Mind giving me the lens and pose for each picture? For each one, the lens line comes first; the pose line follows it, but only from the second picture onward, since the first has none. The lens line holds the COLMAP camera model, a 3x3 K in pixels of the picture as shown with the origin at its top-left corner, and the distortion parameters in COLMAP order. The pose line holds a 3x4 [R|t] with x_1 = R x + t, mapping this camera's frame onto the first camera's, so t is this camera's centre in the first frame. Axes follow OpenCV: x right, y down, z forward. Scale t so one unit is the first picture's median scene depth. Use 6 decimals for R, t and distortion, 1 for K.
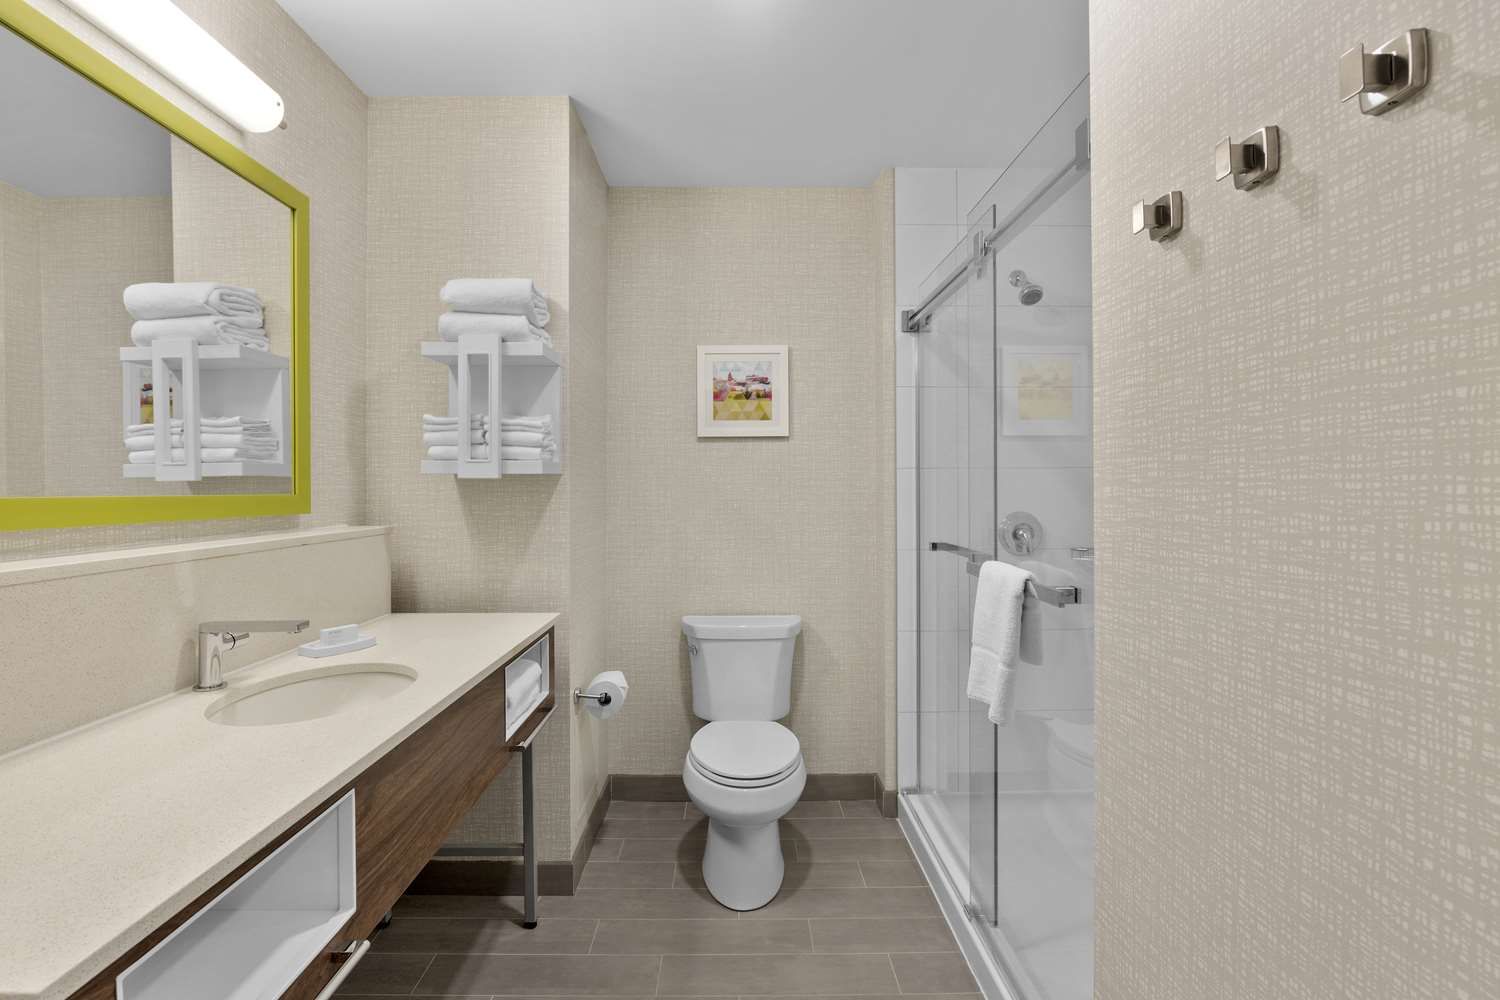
lens RADIAL K [[676.2, 0, 750.0], [0, 676.2, 500.0], [0, 0, 1]] dist [-0.000317, -0.007505]
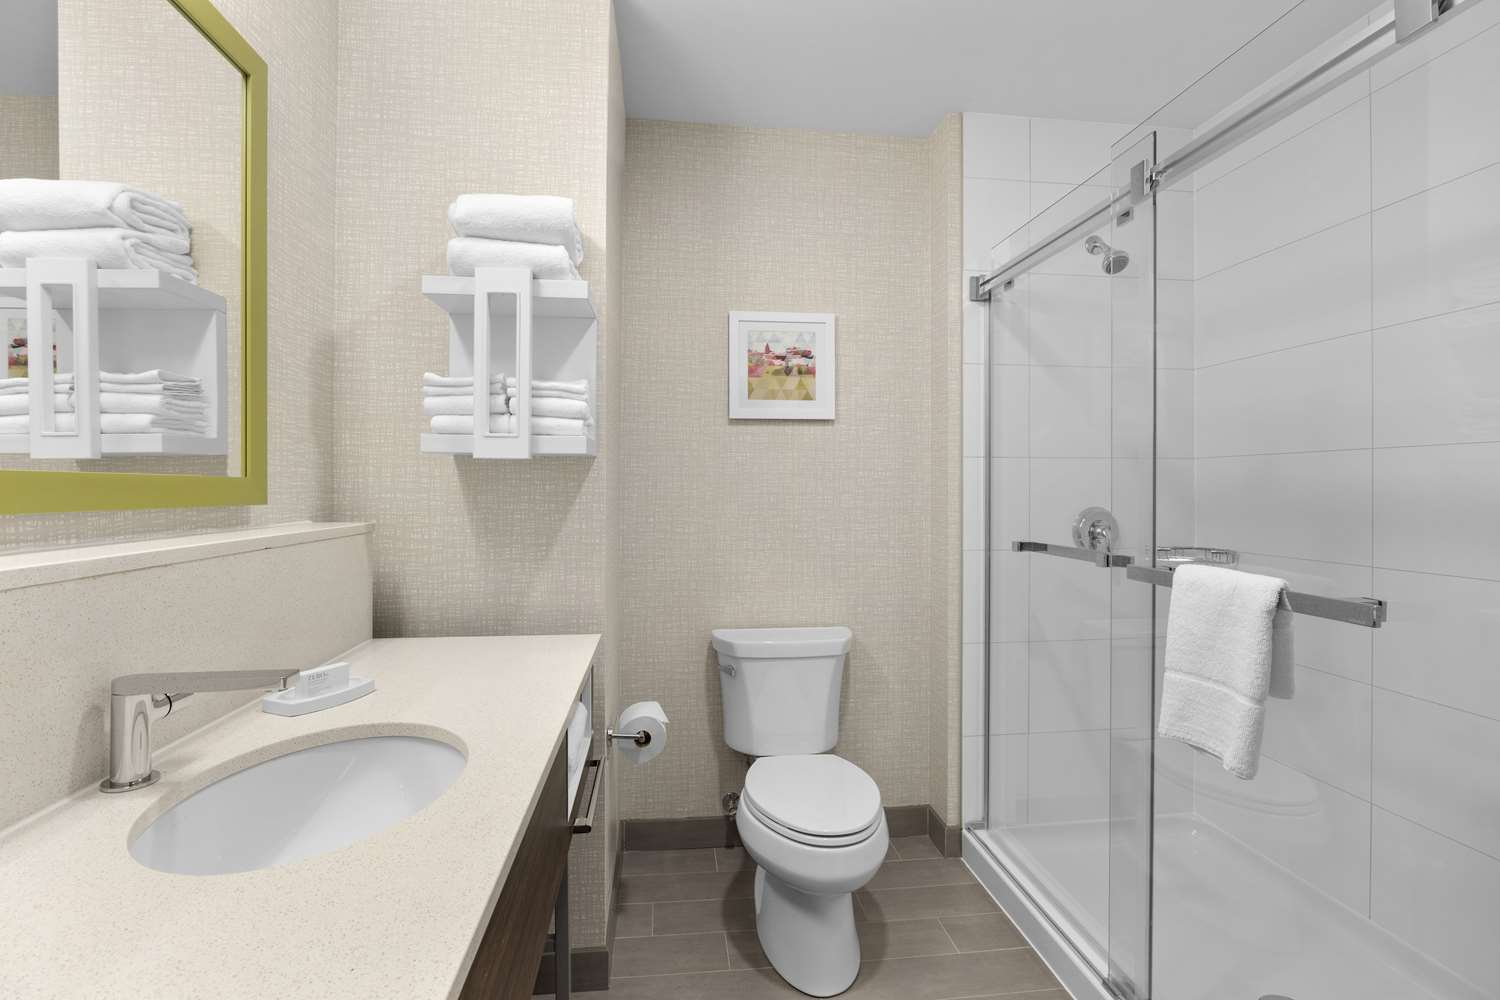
lens RADIAL K [[676.2, 0, 750.0], [0, 676.2, 500.0], [0, 0, 1]] dist [-0.000317, -0.007505]
pose [[0.994967, 0.001938, 0.100181, -0.179623], [-0.001898, 0.999998, -0.000496, 0.012247], [-0.100182, 0.000304, 0.994969, 0.199843]]
